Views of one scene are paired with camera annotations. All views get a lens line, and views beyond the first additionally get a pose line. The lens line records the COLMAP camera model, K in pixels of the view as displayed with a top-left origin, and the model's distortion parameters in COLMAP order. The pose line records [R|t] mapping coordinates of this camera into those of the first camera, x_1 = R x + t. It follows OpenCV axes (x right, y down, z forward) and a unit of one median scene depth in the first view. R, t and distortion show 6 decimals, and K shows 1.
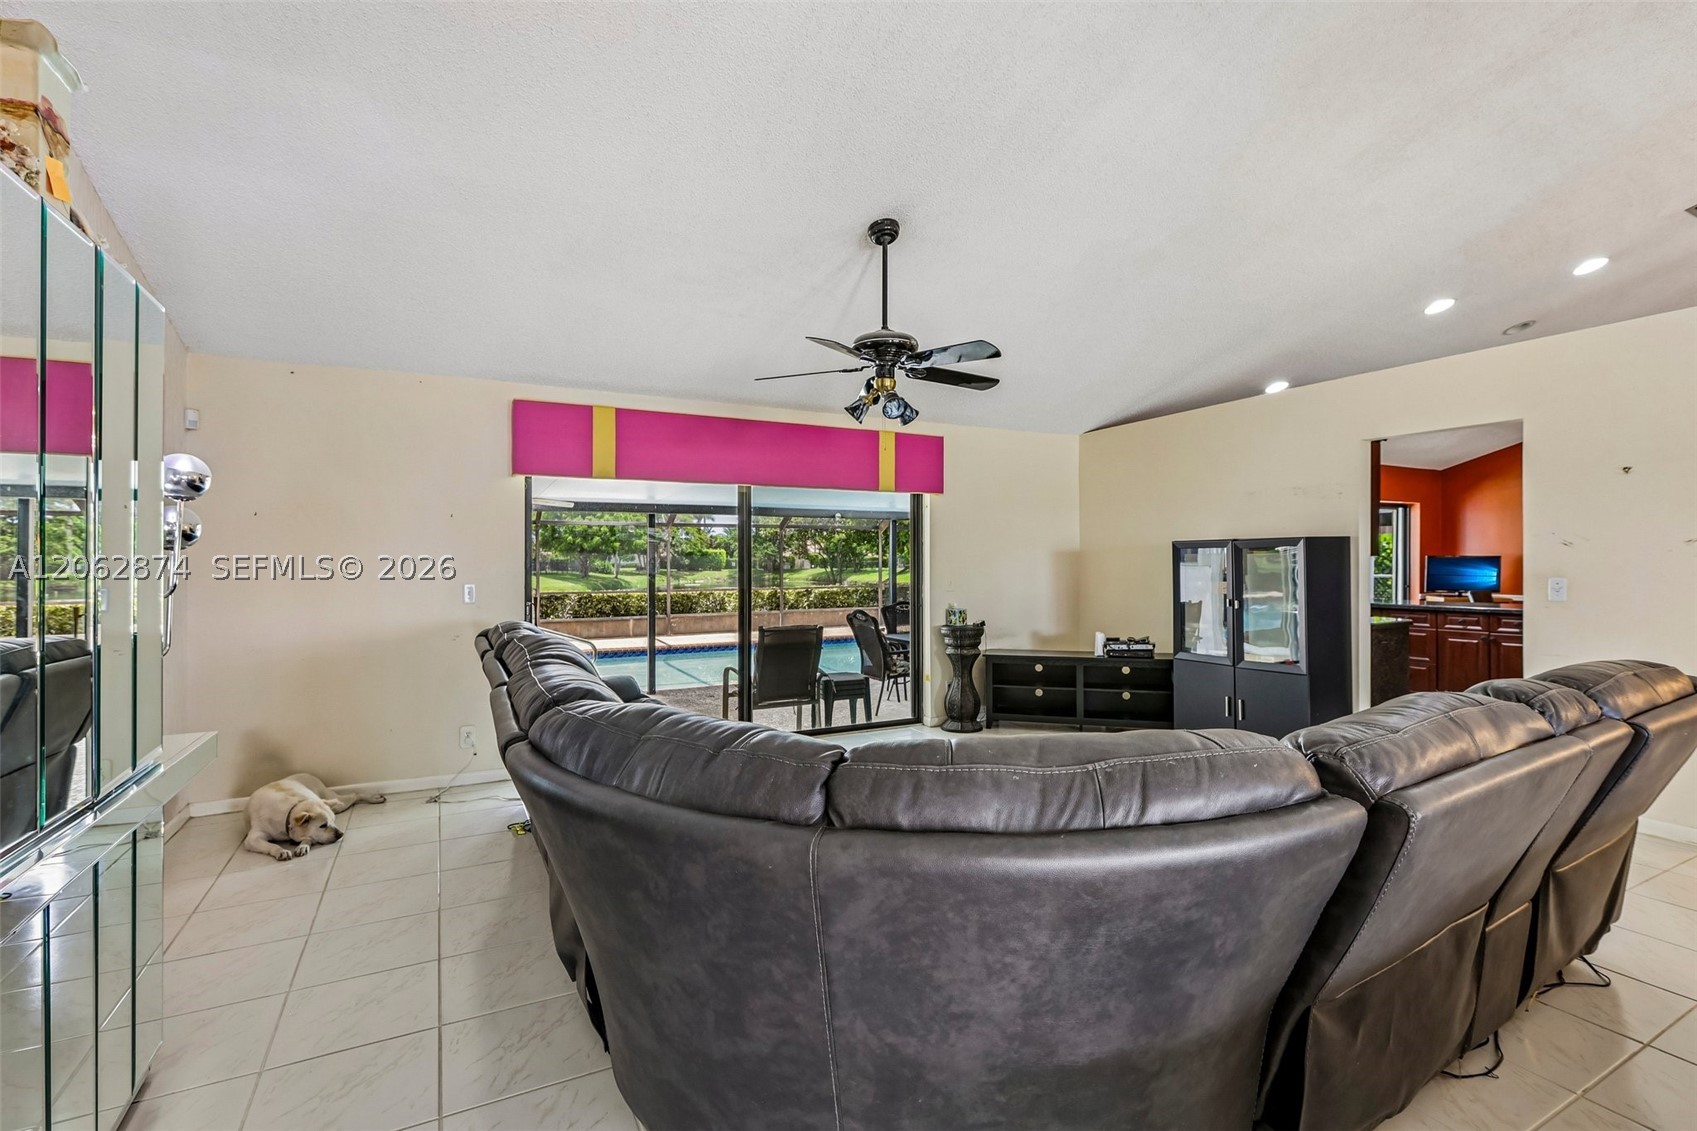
lens RADIAL K [[769.5, 0, 854.1], [0, 769.5, 560.4], [0, 0, 1]] dist [-0.002343, 0.000065]
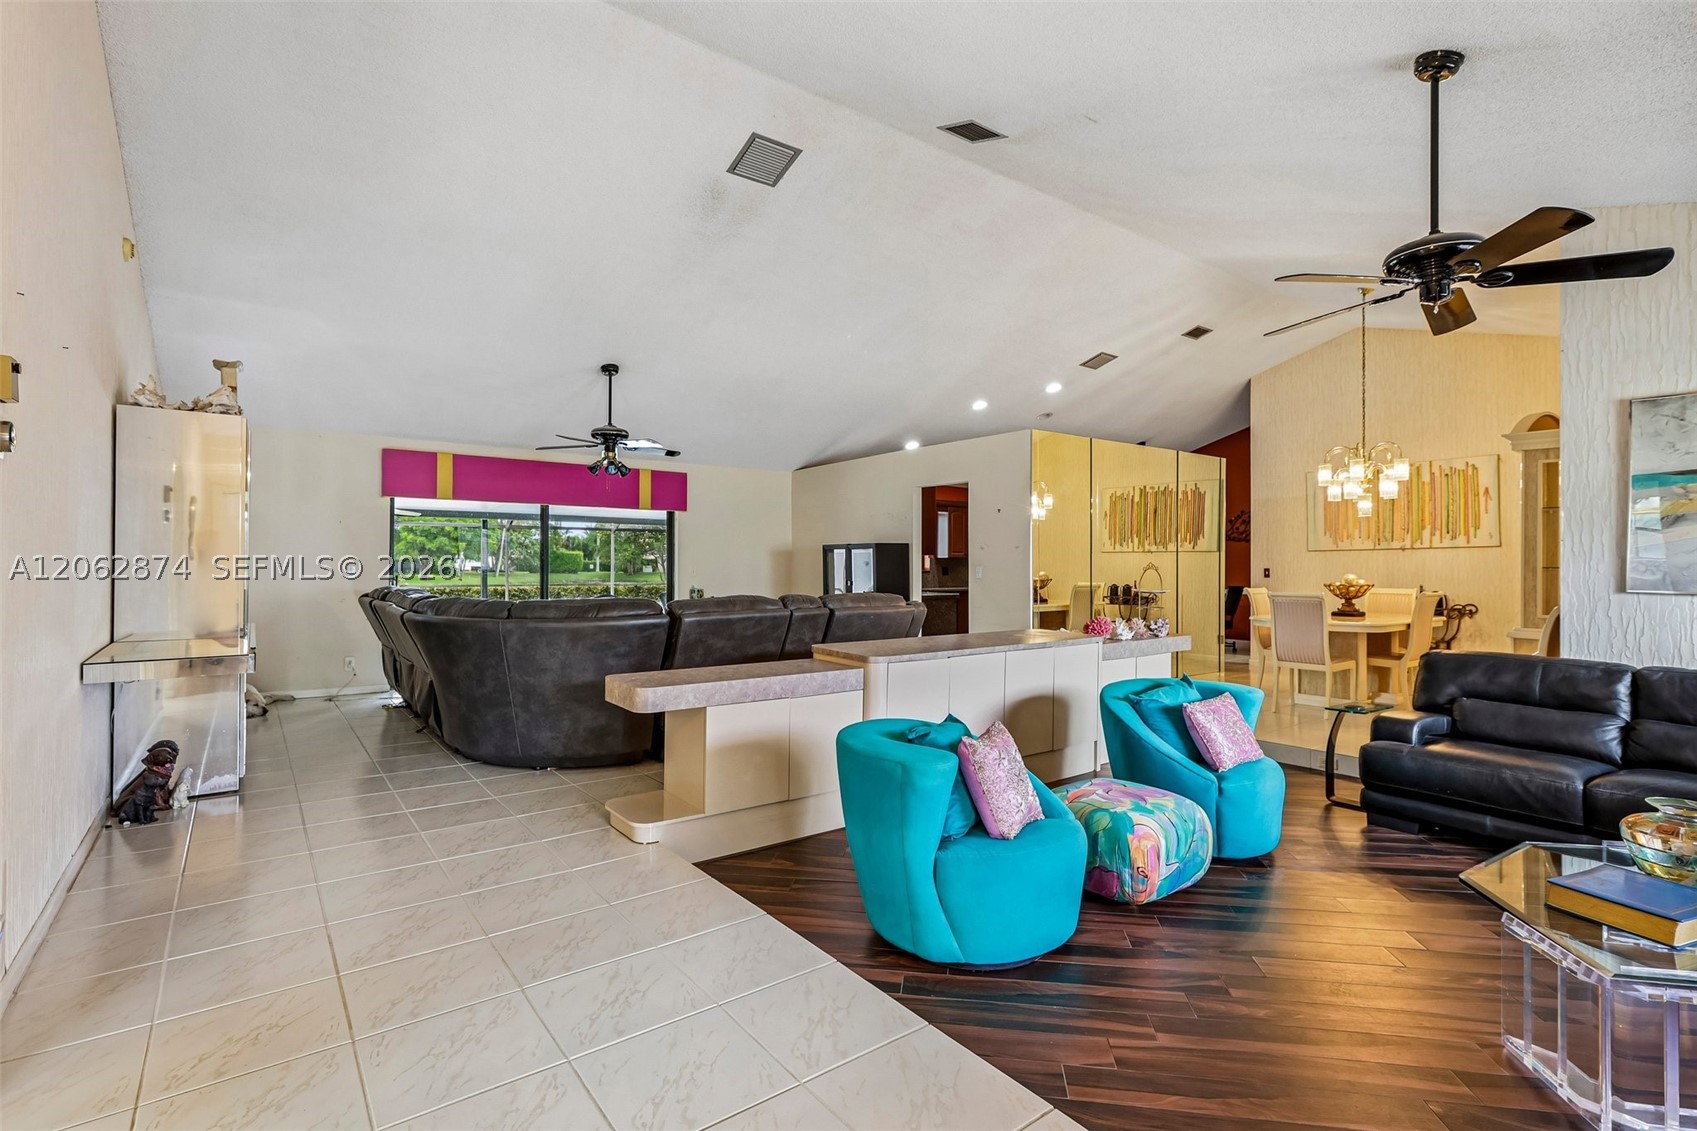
lens RADIAL K [[797.0, 0, 848.5], [0, 797.0, 565.5], [0, 0, 1]] dist [0.001312, 0.000072]
pose [[0.988440, 0.008134, 0.151397, 0.242109], [-0.008272, 0.999966, 0.000285, 0.020192], [-0.151389, -0.001534, 0.988473, -0.725811]]
